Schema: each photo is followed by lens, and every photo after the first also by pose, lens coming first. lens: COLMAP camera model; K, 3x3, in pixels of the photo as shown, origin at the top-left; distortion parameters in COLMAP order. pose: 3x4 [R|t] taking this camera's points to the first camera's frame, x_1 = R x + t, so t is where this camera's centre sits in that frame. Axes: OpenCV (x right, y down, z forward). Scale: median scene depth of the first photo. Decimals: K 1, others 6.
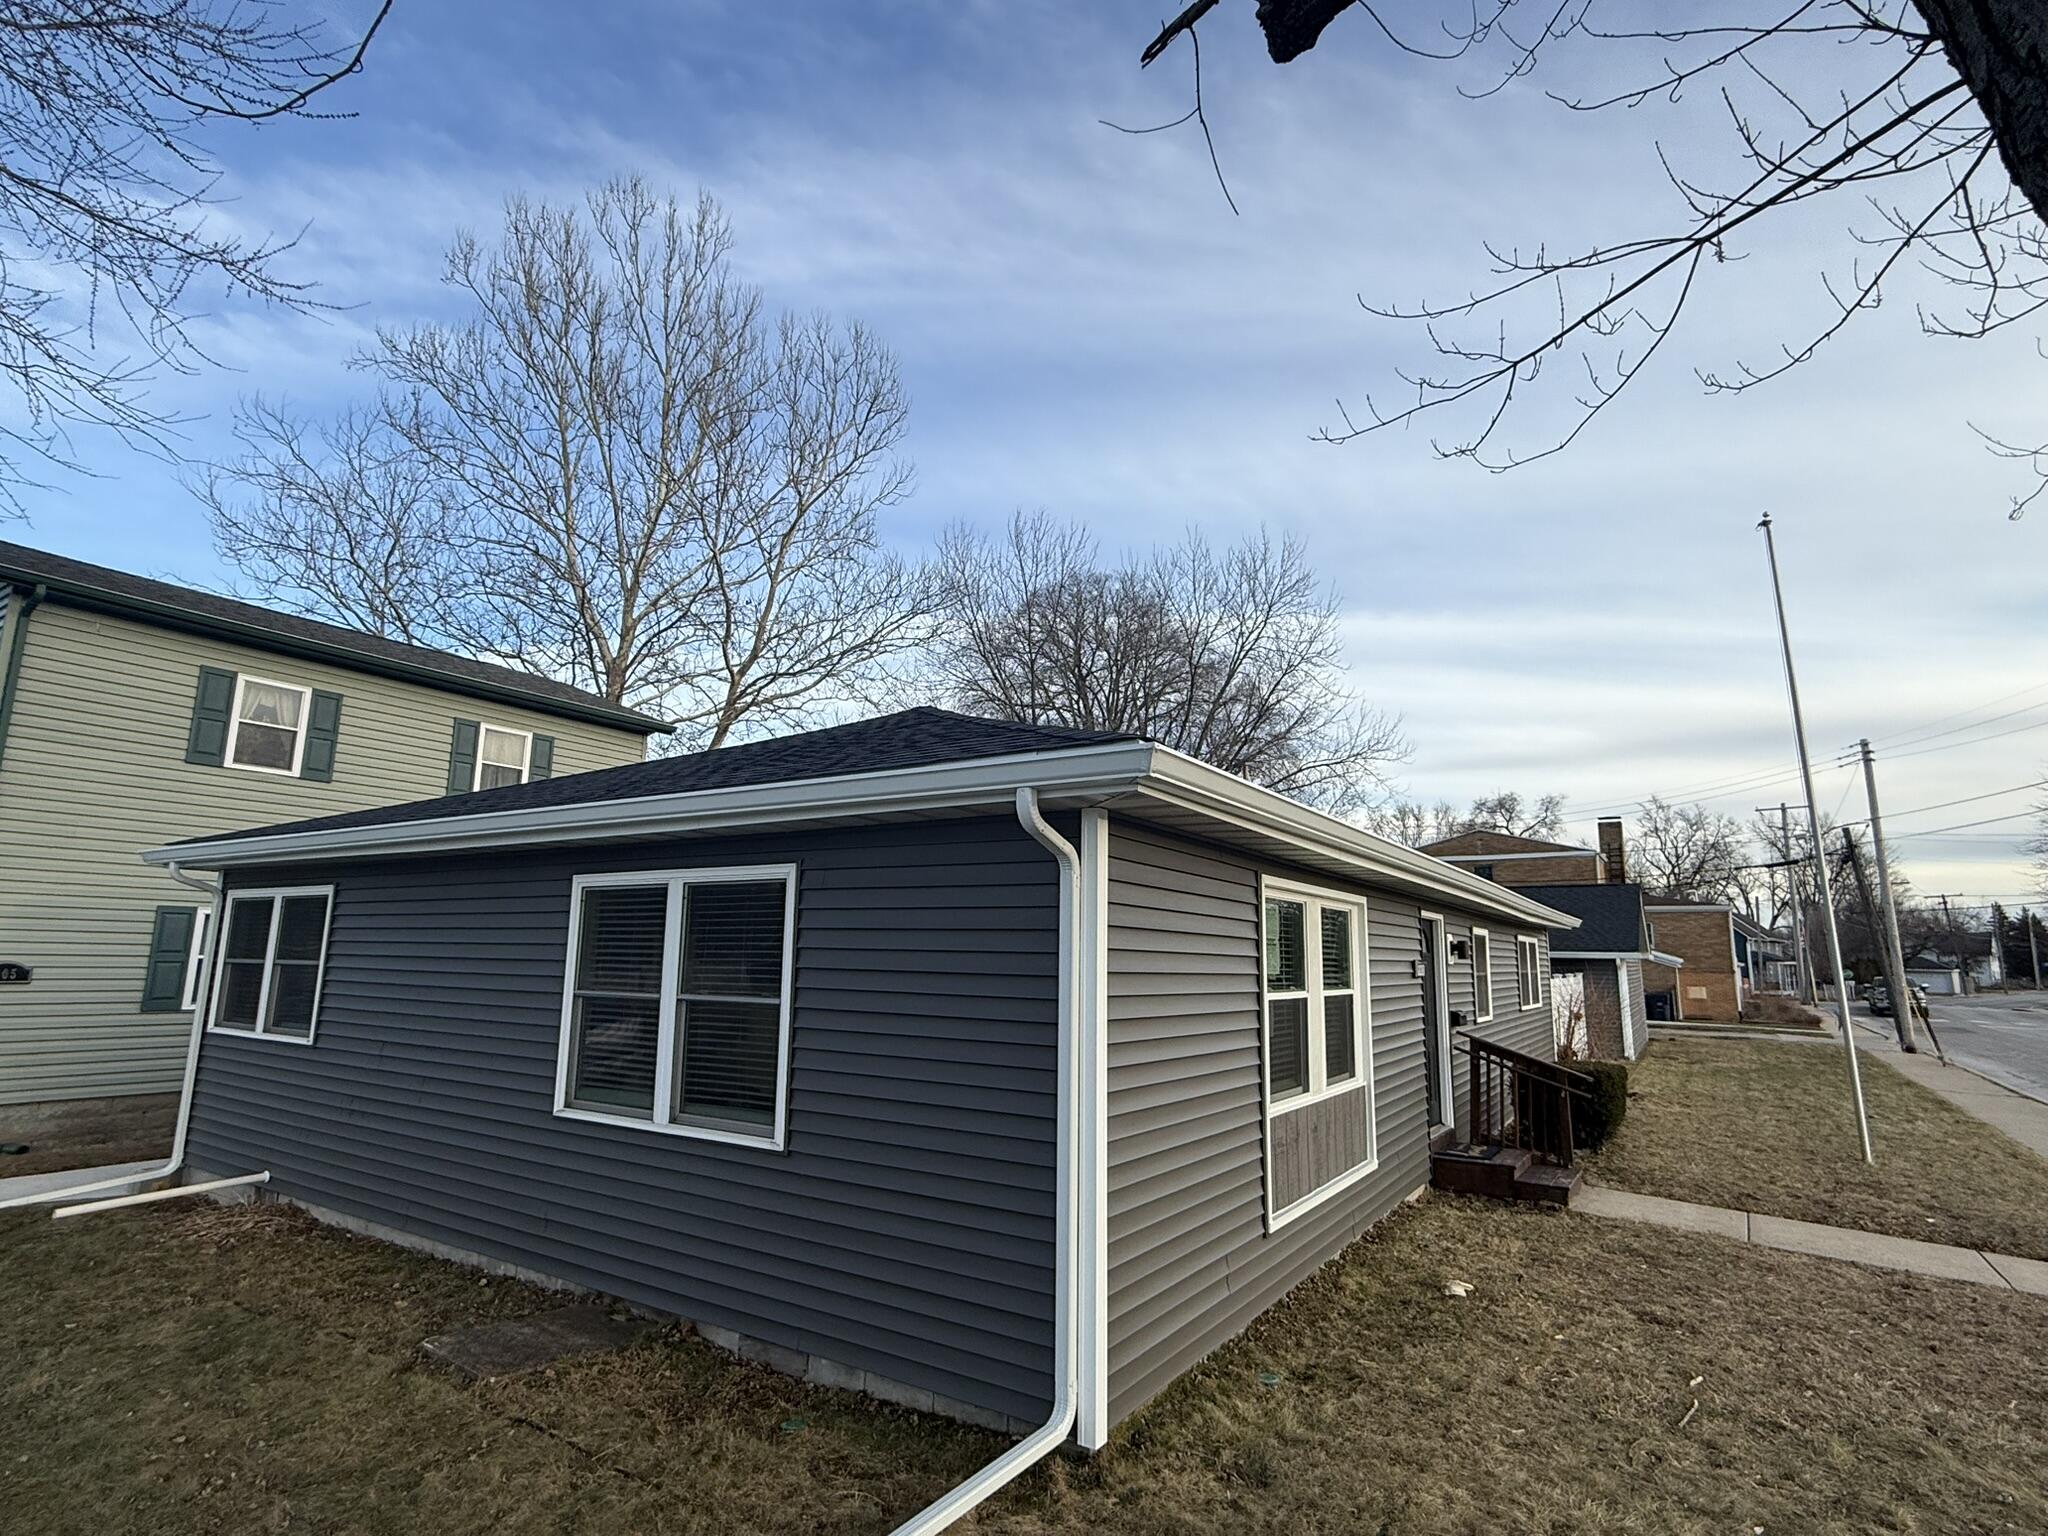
lens RADIAL K [[1042.3, 0, 1011.2], [0, 1042.3, 760.9], [0, 0, 1]] dist [0.000529, -0.001430]
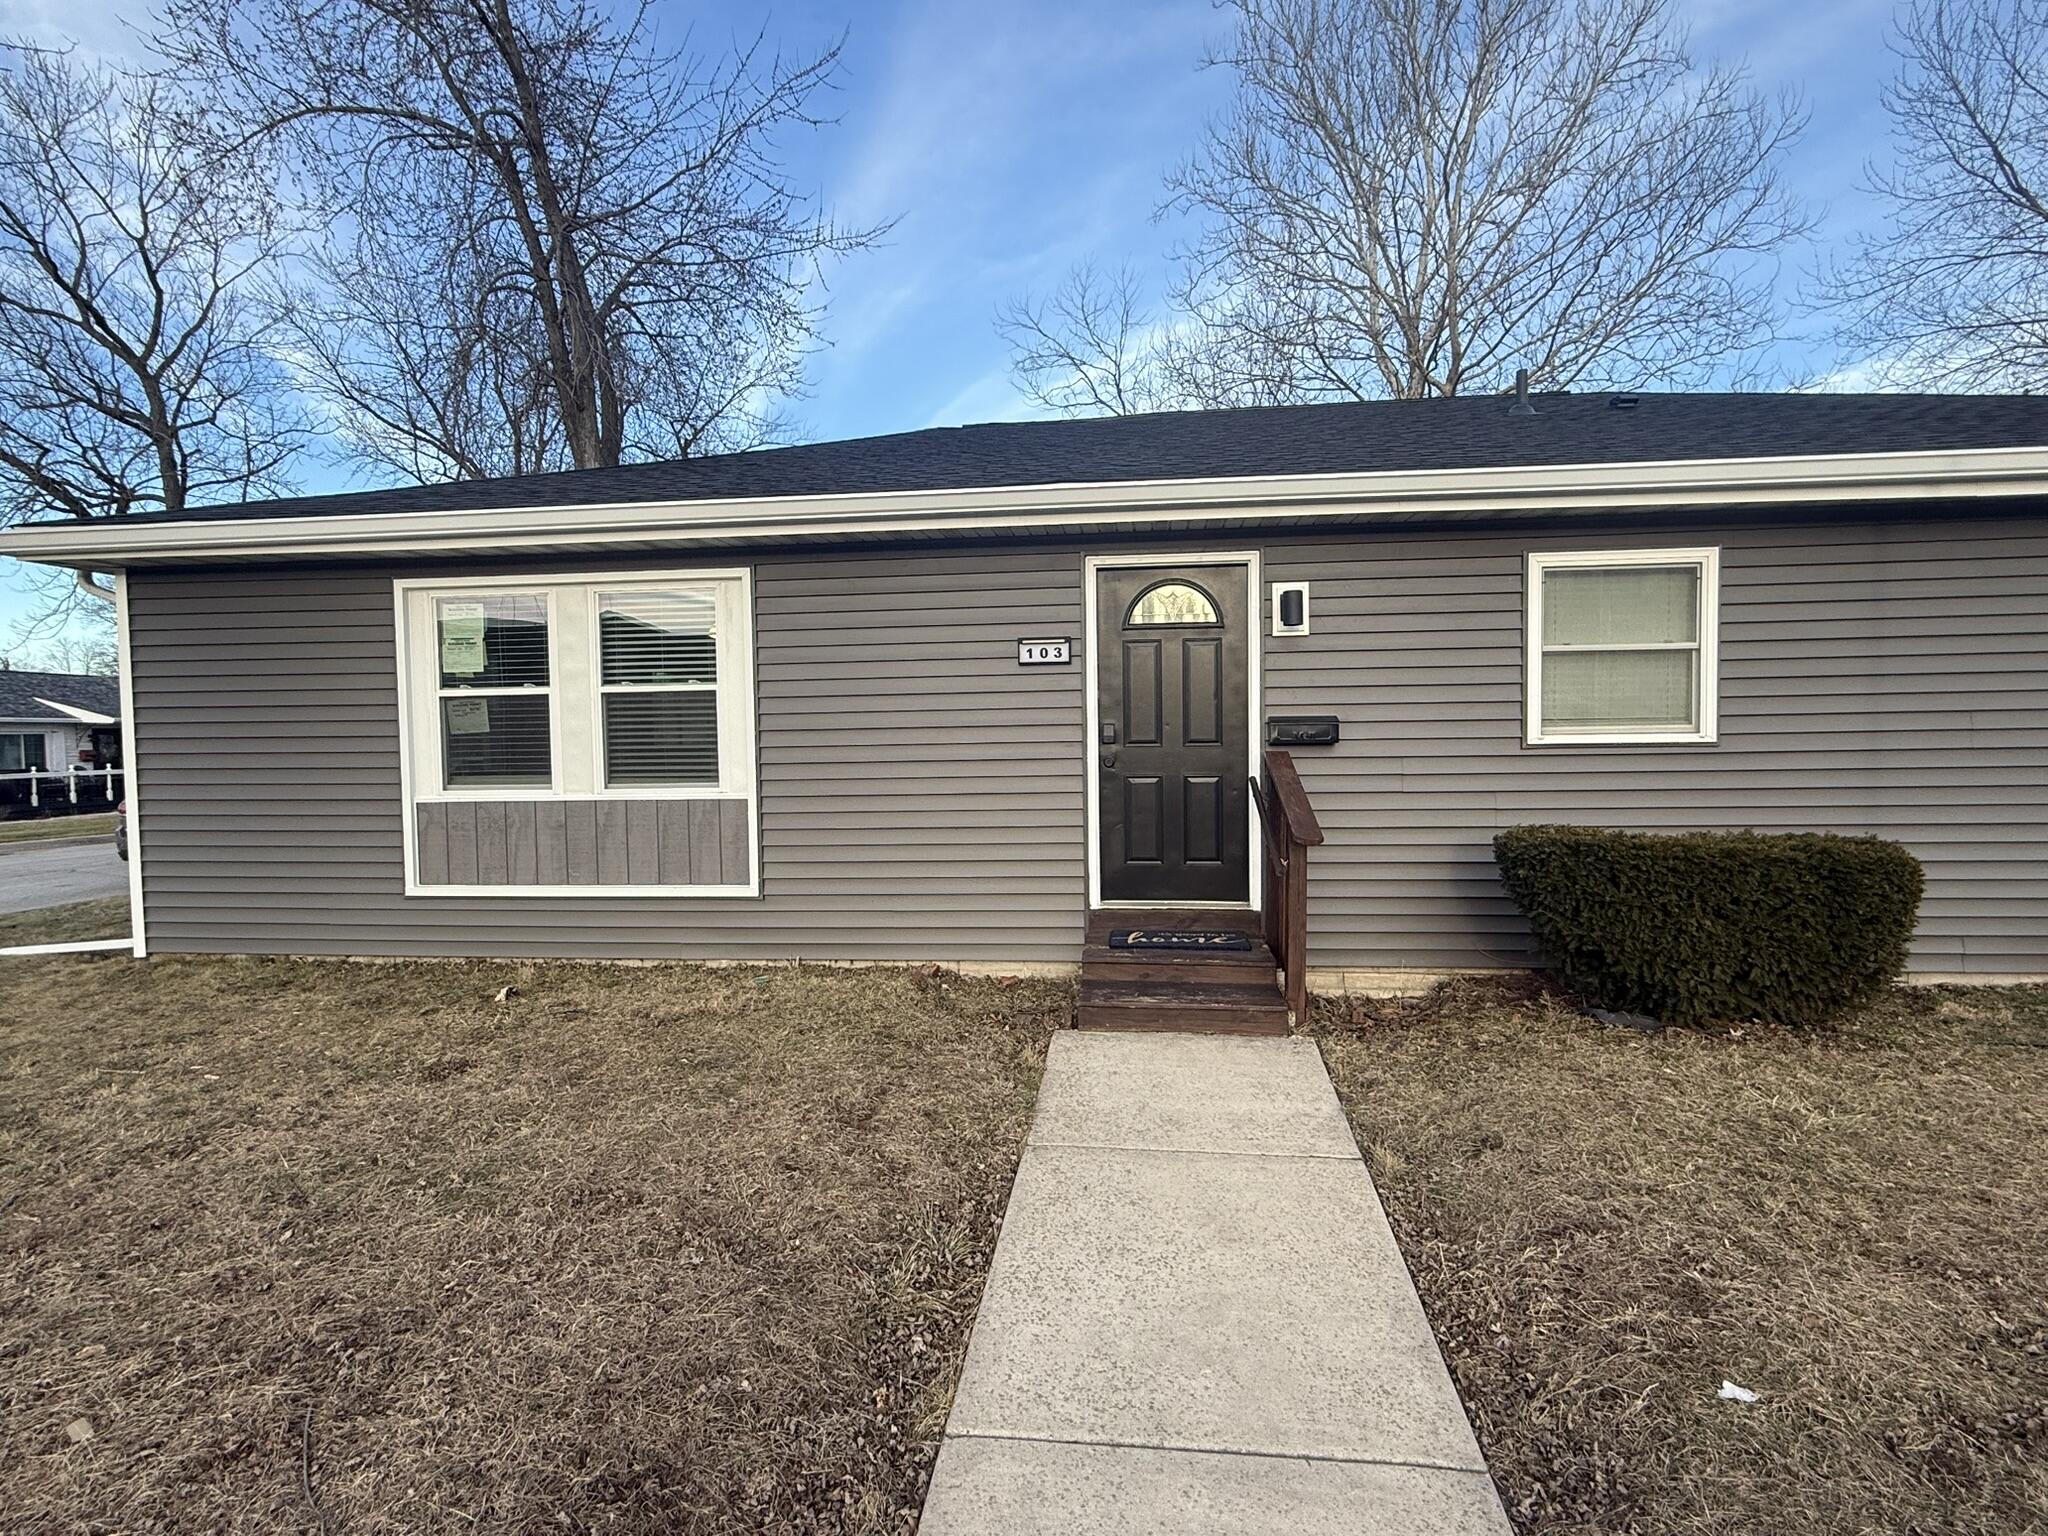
lens RADIAL K [[1042.3, 0, 1020.0], [0, 1042.3, 769.4], [0, 0, 1]] dist [0.000529, -0.001430]
pose [[0.433023, 0.006940, -0.901356, 0.894470], [0.188968, 0.977050, 0.098305, 0.189634], [0.881352, -0.212896, 0.421774, 0.649325]]
